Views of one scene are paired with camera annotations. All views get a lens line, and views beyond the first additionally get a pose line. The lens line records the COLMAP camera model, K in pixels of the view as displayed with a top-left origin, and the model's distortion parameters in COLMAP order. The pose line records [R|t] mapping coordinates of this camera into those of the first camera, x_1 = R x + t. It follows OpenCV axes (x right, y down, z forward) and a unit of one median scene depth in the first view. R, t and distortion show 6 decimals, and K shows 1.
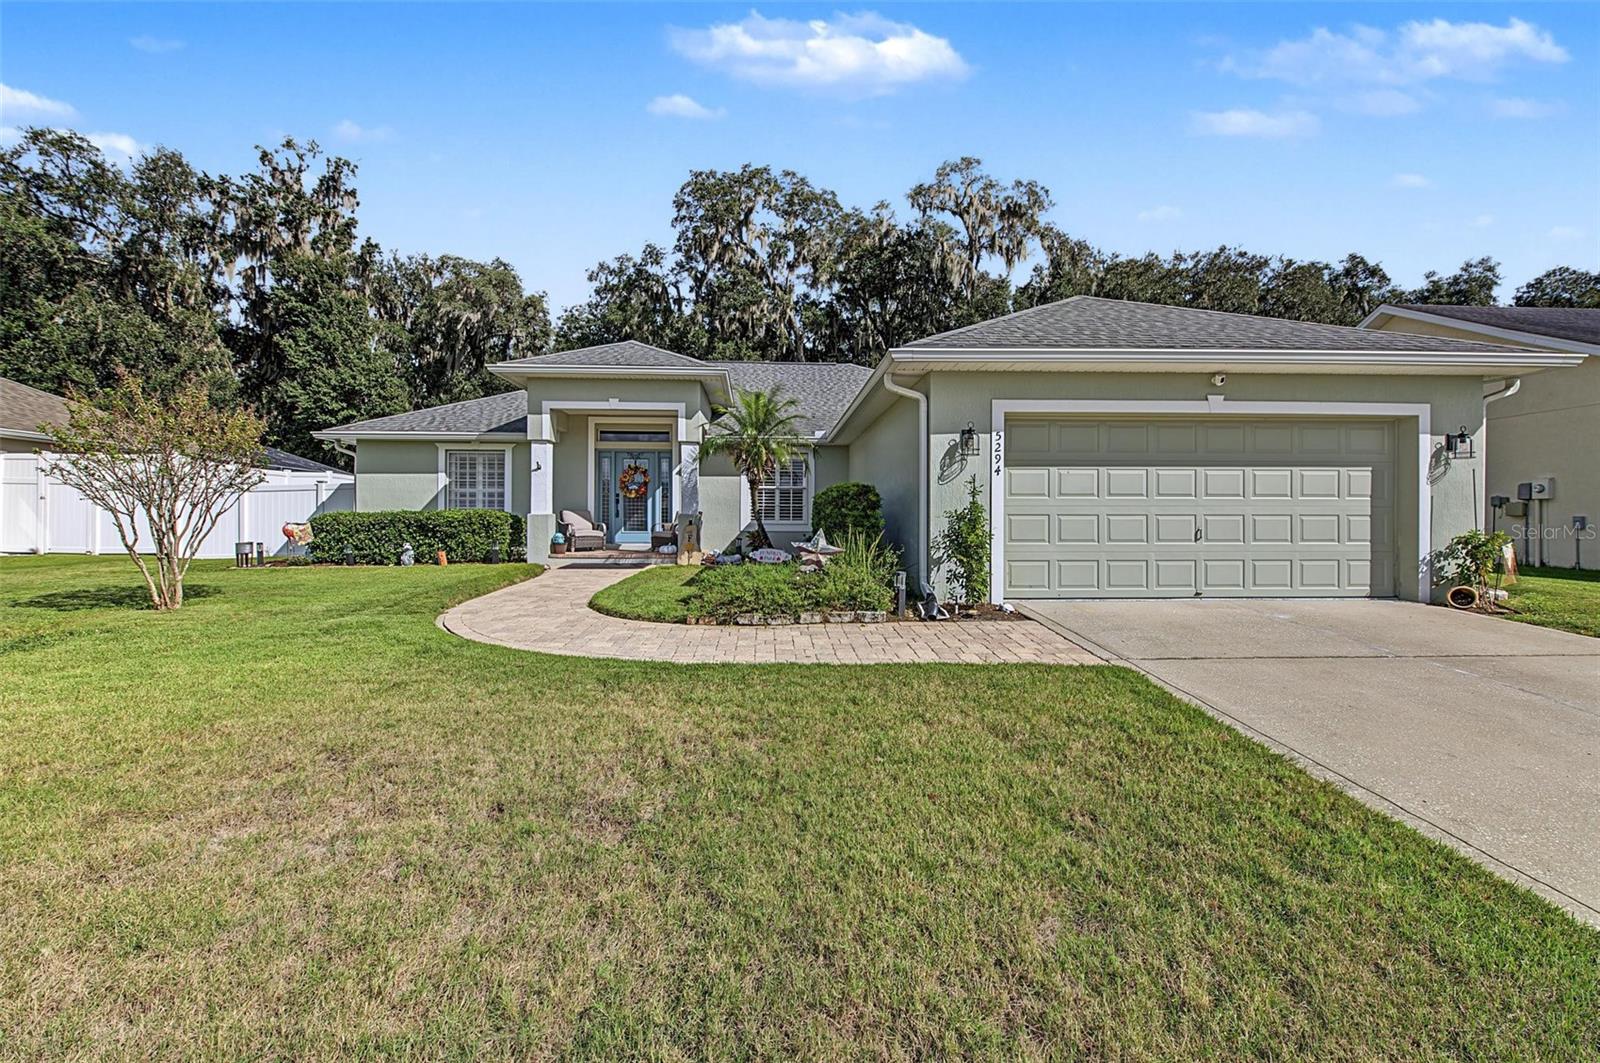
lens RADIAL K [[659.7, 0, 806.5], [0, 659.7, 525.8], [0, 0, 1]] dist [-0.001061, -0.001072]
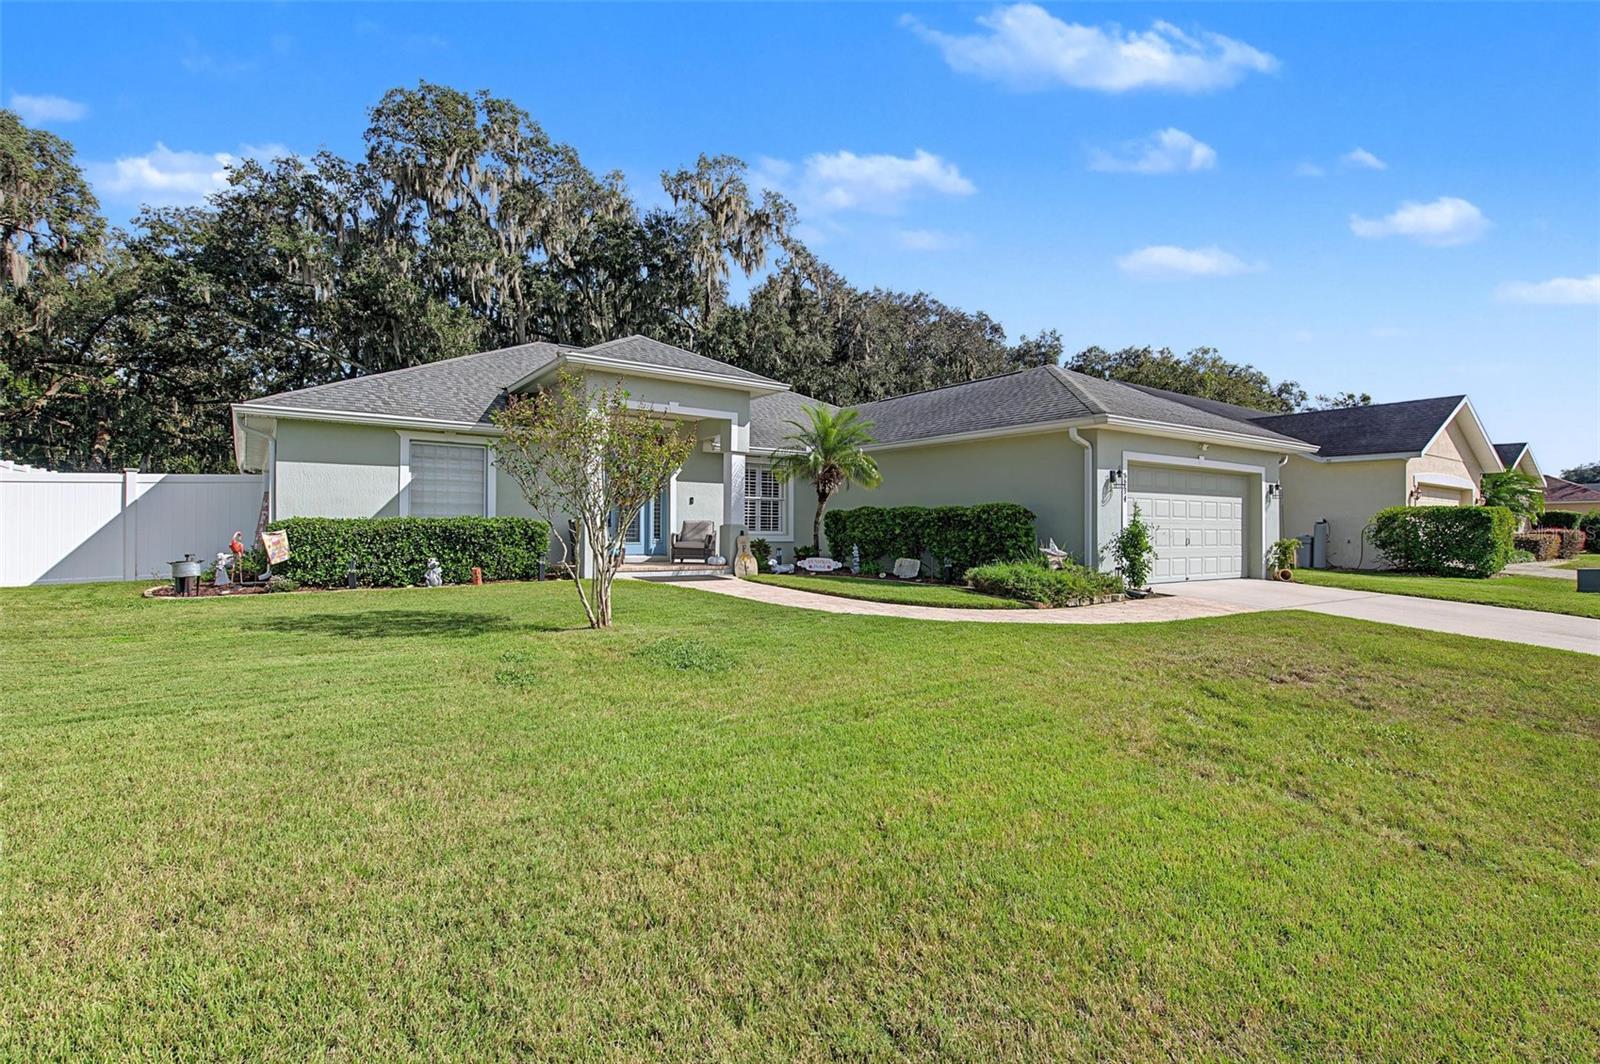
lens RADIAL K [[784.1, 0, 806.5], [0, 784.1, 525.7], [0, 0, 1]] dist [0.001498, -0.000494]
pose [[0.832917, 0.007709, 0.553345, -0.295756], [0.000756, 0.999886, -0.015069, 0.000782], [-0.553398, 0.012969, 0.832816, -0.016740]]
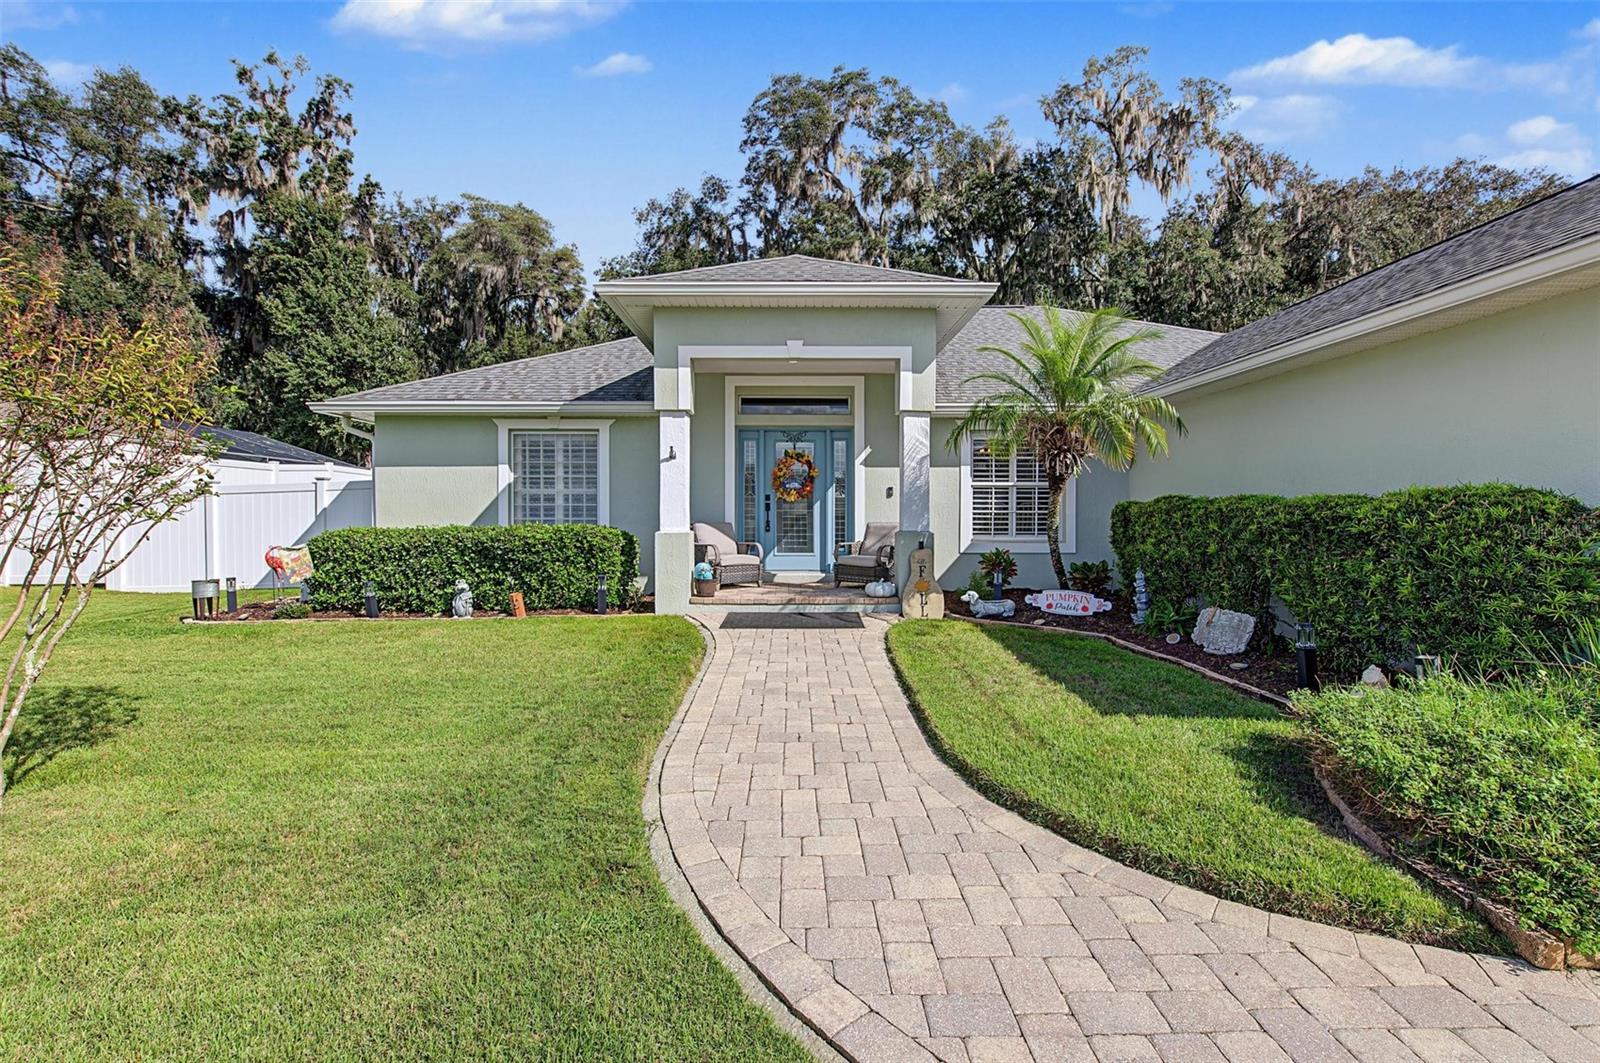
lens RADIAL K [[721.2, 0, 802.9], [0, 721.2, 532.9], [0, 0, 1]] dist [0.003376, -0.002016]
pose [[0.999190, -0.002745, -0.040144, -0.101246], [0.003535, 0.999801, 0.019628, -0.011617], [0.040082, -0.019754, 0.999001, 0.132091]]
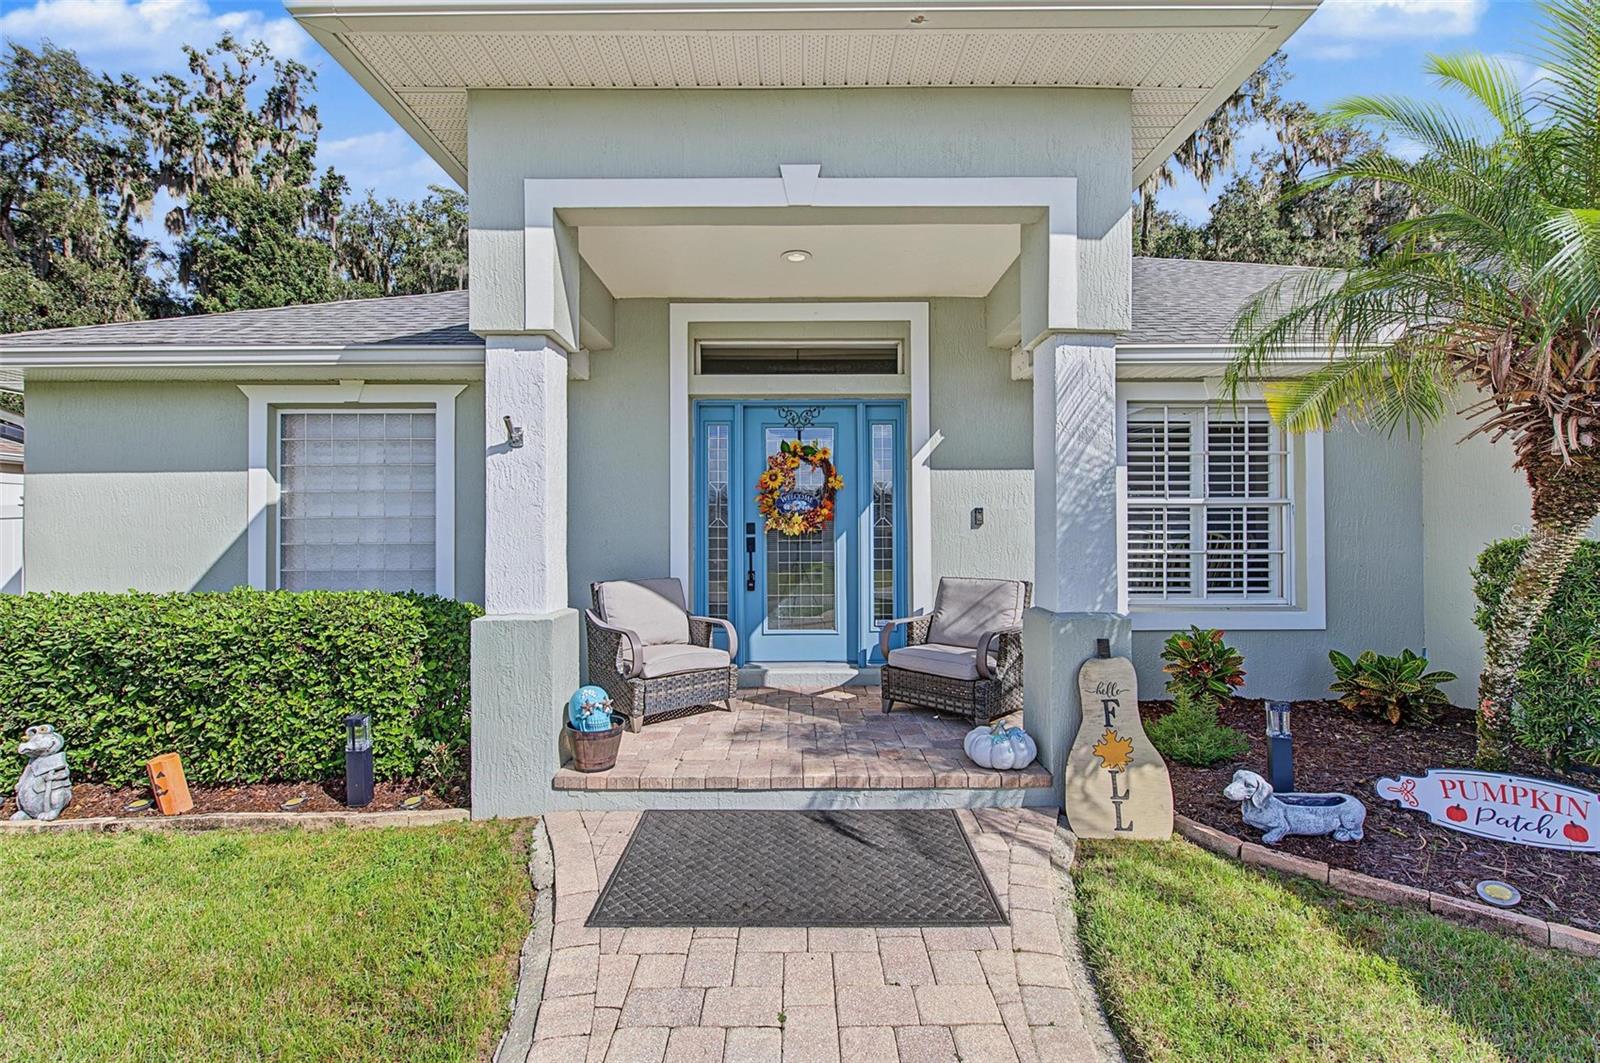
lens RADIAL K [[673.6, 0, 800.2], [0, 673.6, 528.9], [0, 0, 1]] dist [0.002886, -0.002645]
pose [[0.998809, -0.008831, -0.047991, -0.109817], [0.008457, 0.999932, -0.008000, -0.019505], [0.048058, 0.007584, 0.998816, 0.289430]]
